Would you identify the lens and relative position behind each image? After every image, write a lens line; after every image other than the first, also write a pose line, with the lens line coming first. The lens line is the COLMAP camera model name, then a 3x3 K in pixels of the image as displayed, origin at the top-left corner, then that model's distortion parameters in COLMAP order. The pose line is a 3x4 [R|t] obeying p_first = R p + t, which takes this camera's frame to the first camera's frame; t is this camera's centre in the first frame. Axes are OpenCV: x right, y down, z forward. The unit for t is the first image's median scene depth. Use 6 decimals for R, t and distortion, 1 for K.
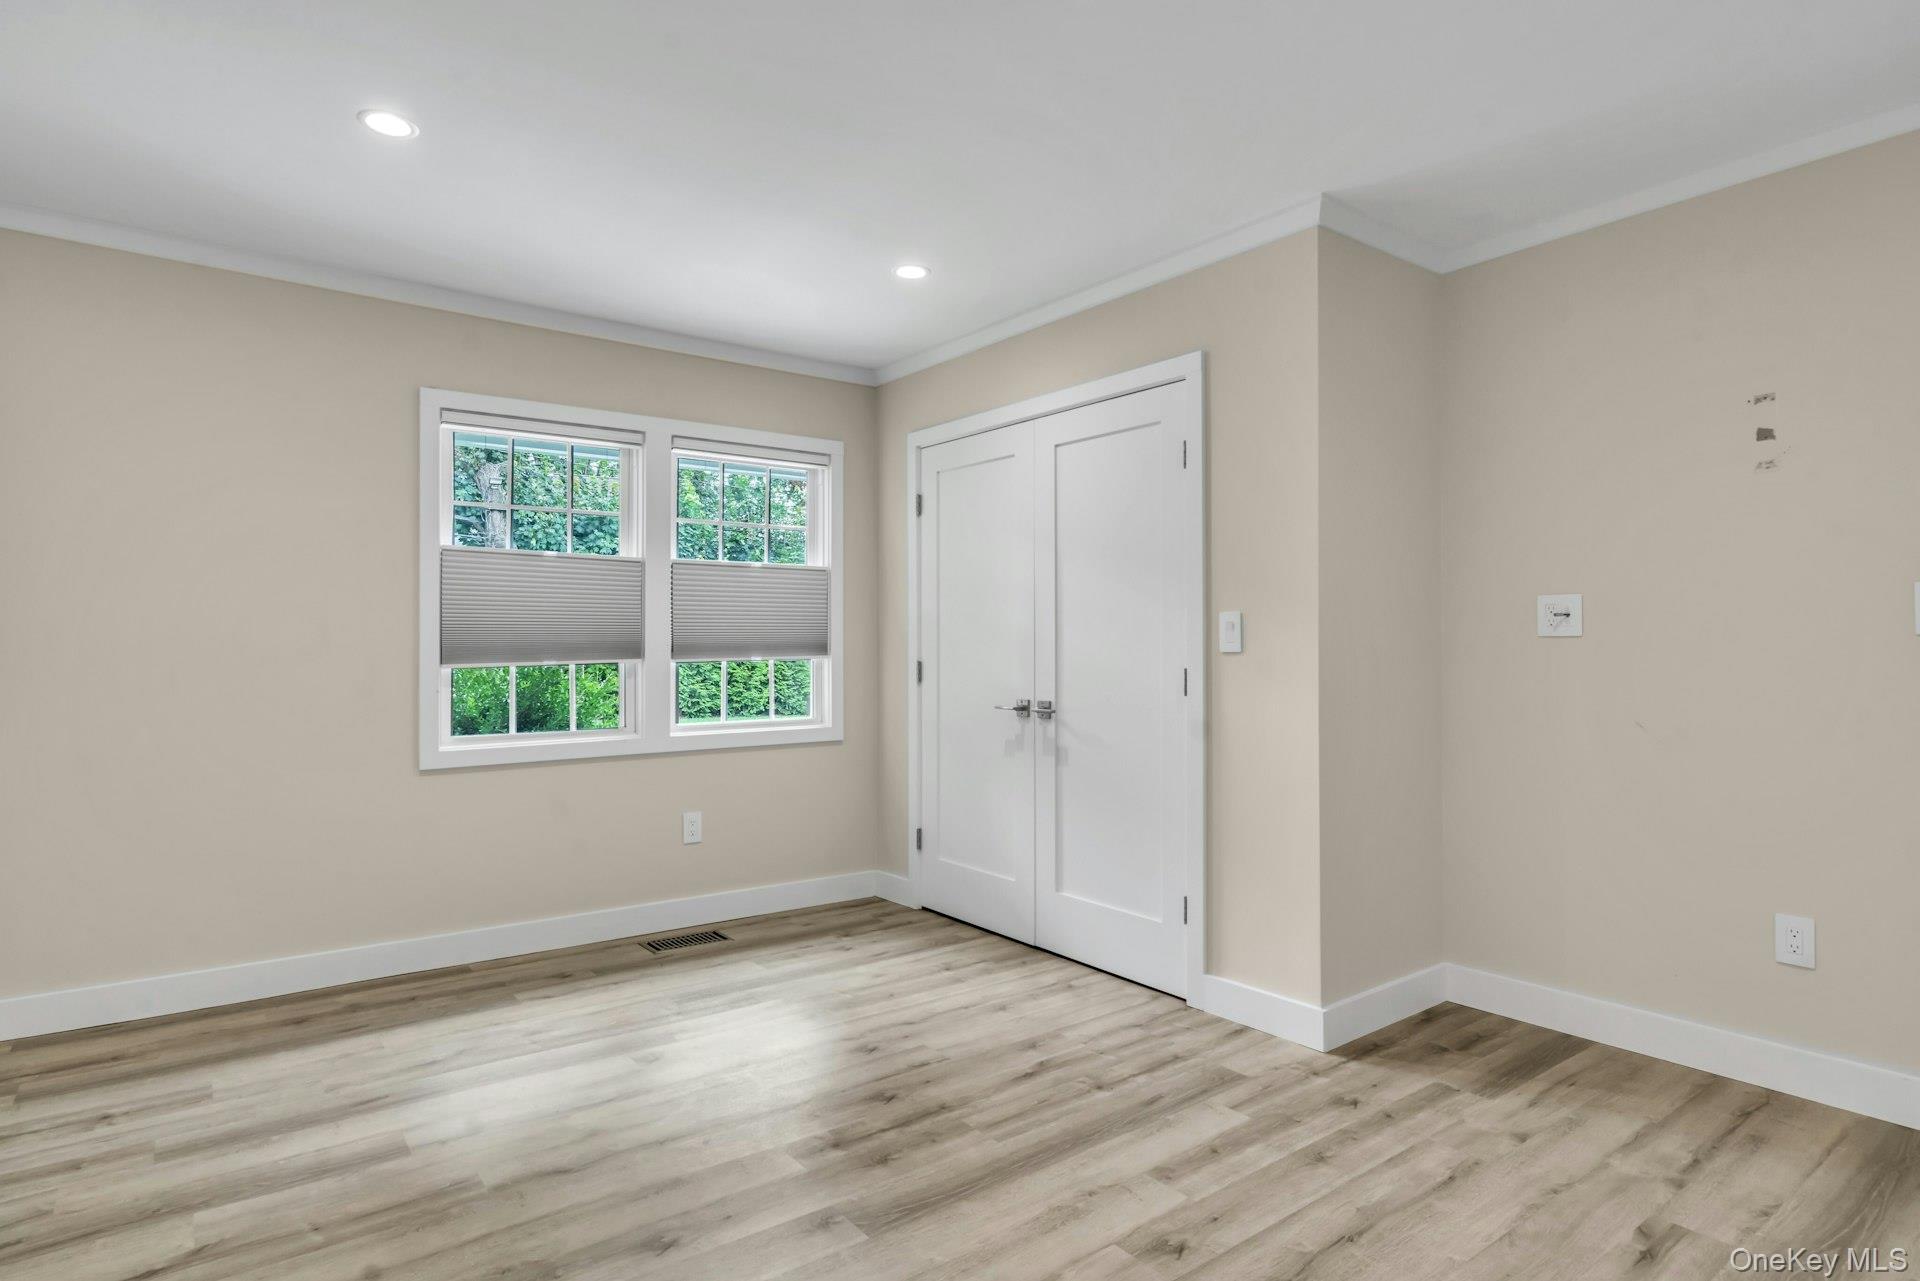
lens RADIAL K [[1055.1, 0, 960.0], [0, 1055.1, 640.5], [0, 0, 1]] dist [-0.000409, 0.000096]
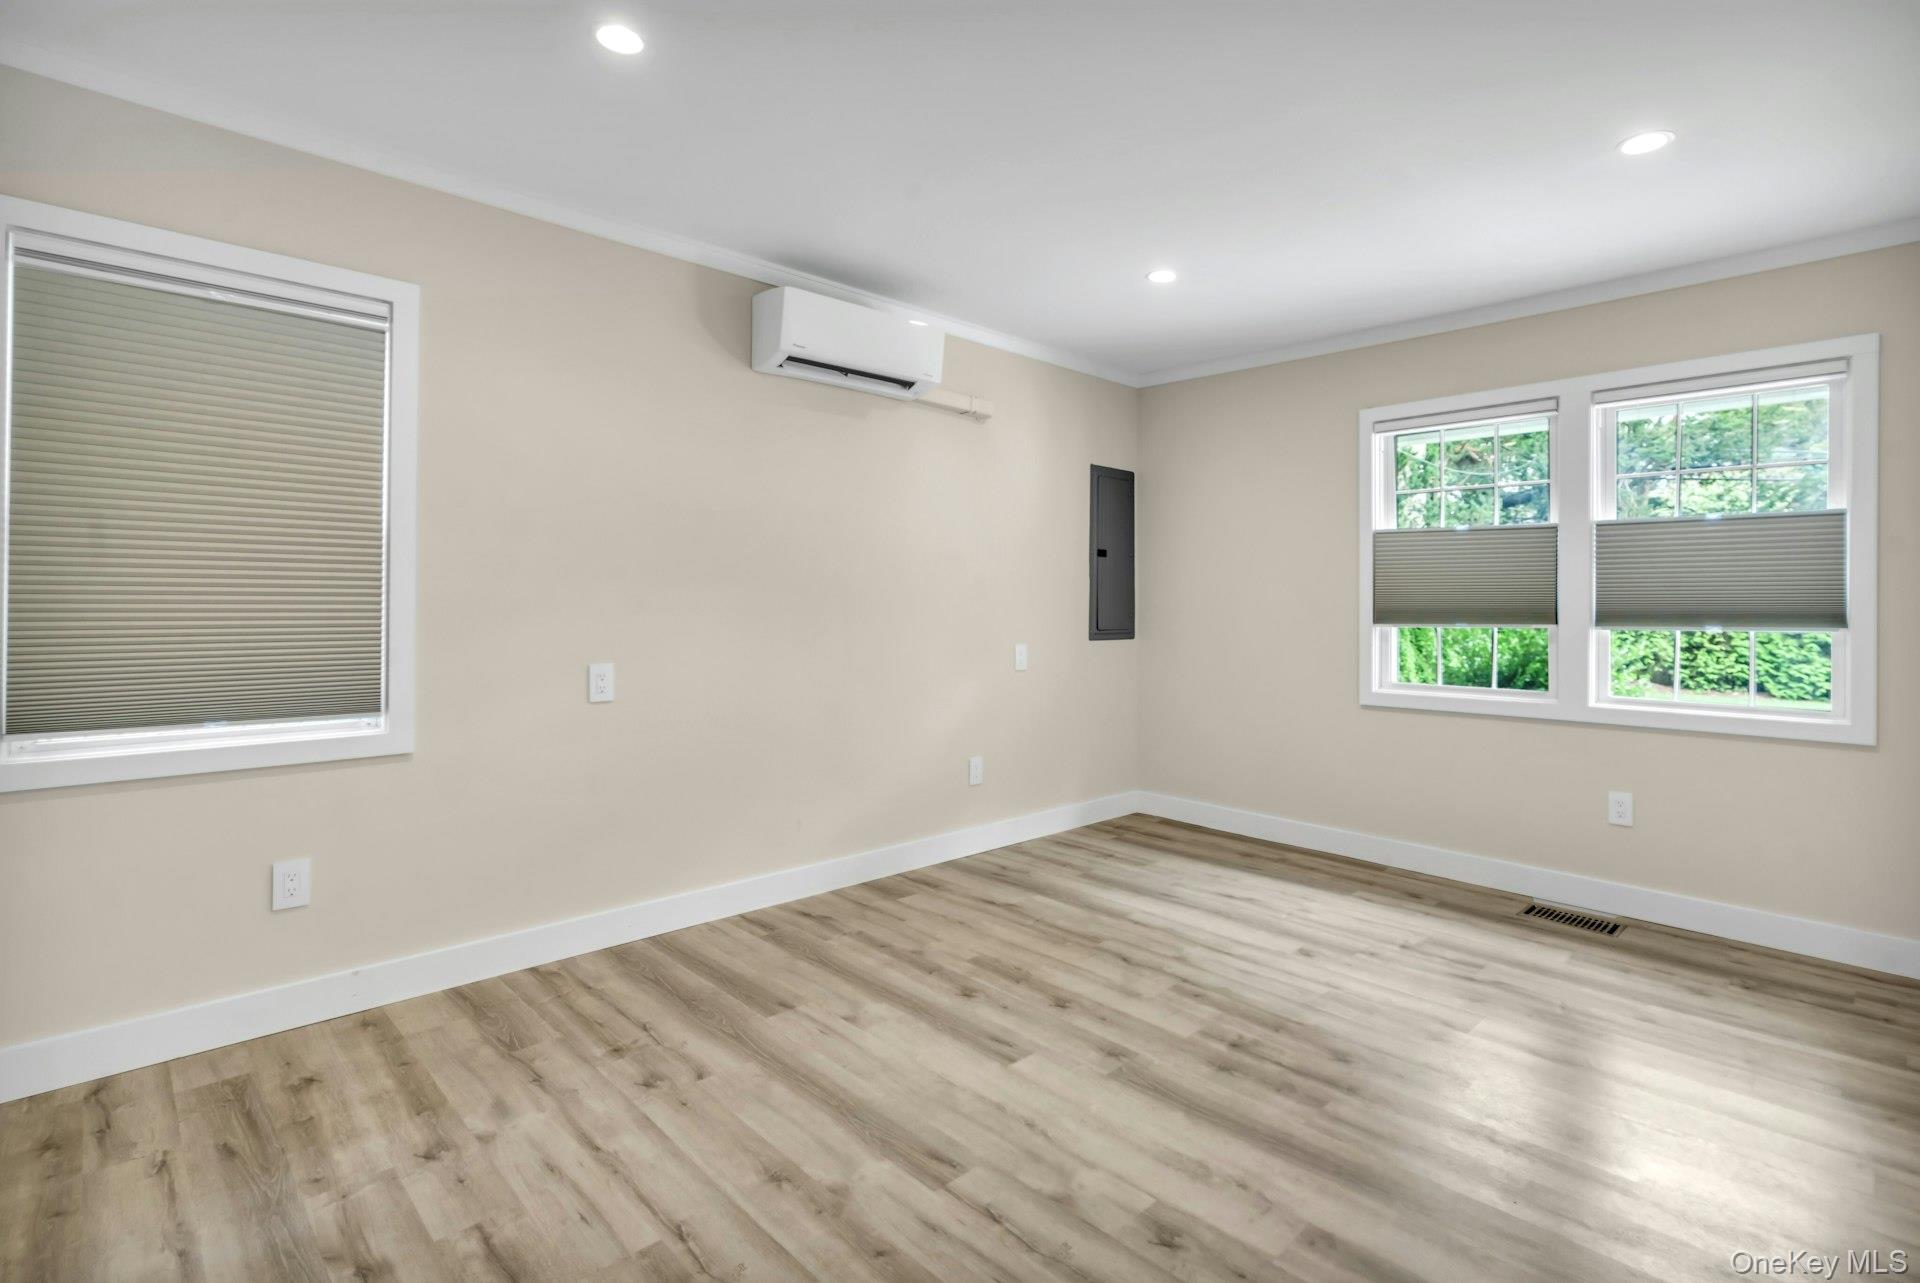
lens RADIAL K [[897.7, 0, 962.0], [0, 897.7, 601.8], [0, 0, 1]] dist [-0.002111, -0.000219]
pose [[0.116453, 0.001342, -0.993195, 0.526929], [-0.006812, 0.999977, 0.000553, -0.000795], [0.993173, 0.006701, 0.116459, 0.382081]]
